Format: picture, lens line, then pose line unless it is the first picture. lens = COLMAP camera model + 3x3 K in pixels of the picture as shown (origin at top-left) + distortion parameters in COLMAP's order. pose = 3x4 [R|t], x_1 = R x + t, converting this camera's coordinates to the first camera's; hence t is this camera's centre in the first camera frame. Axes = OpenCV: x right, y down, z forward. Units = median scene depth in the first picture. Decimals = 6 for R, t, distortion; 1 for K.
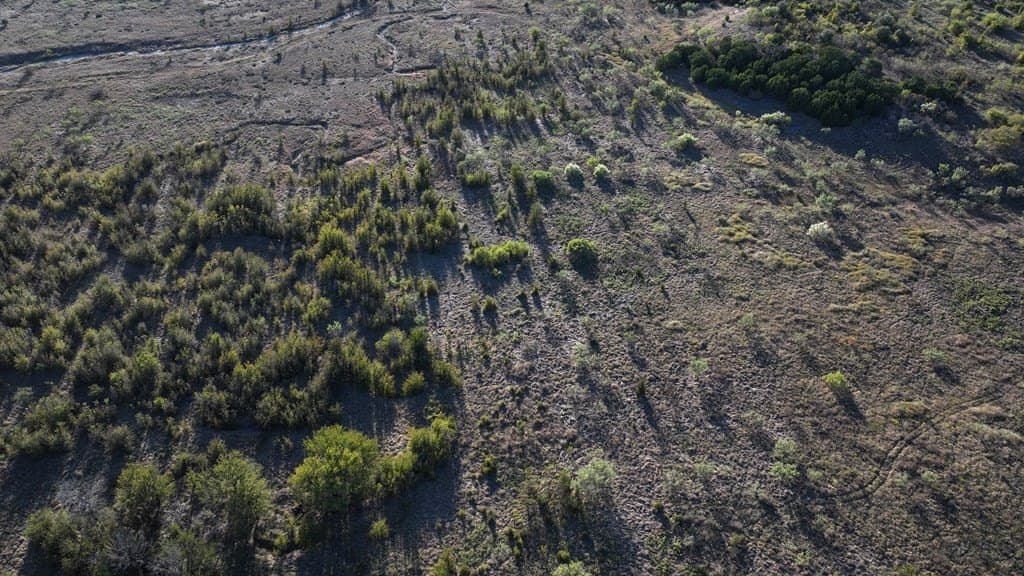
lens RADIAL K [[715.6, 0, 514.0], [0, 715.6, 285.3], [0, 0, 1]] dist [-0.004028, 0.019527]
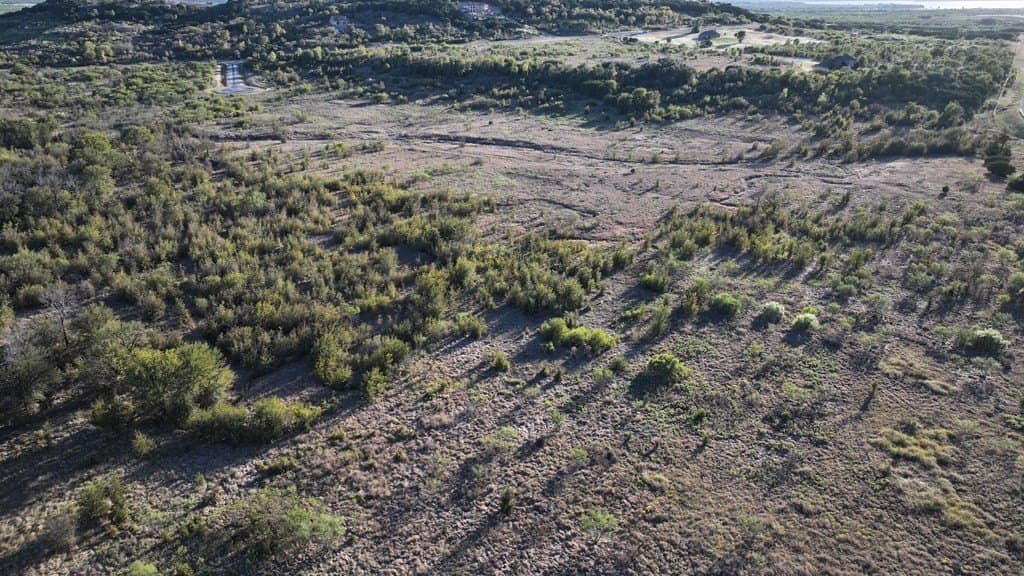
lens RADIAL K [[715.6, 0, 515.2], [0, 715.6, 288.1], [0, 0, 1]] dist [-0.004028, 0.019527]
pose [[0.683811, 0.277966, -0.674639, 0.398364], [-0.468541, 0.876061, -0.113955, 0.028506], [0.559349, 0.394020, 0.729299, 0.305638]]
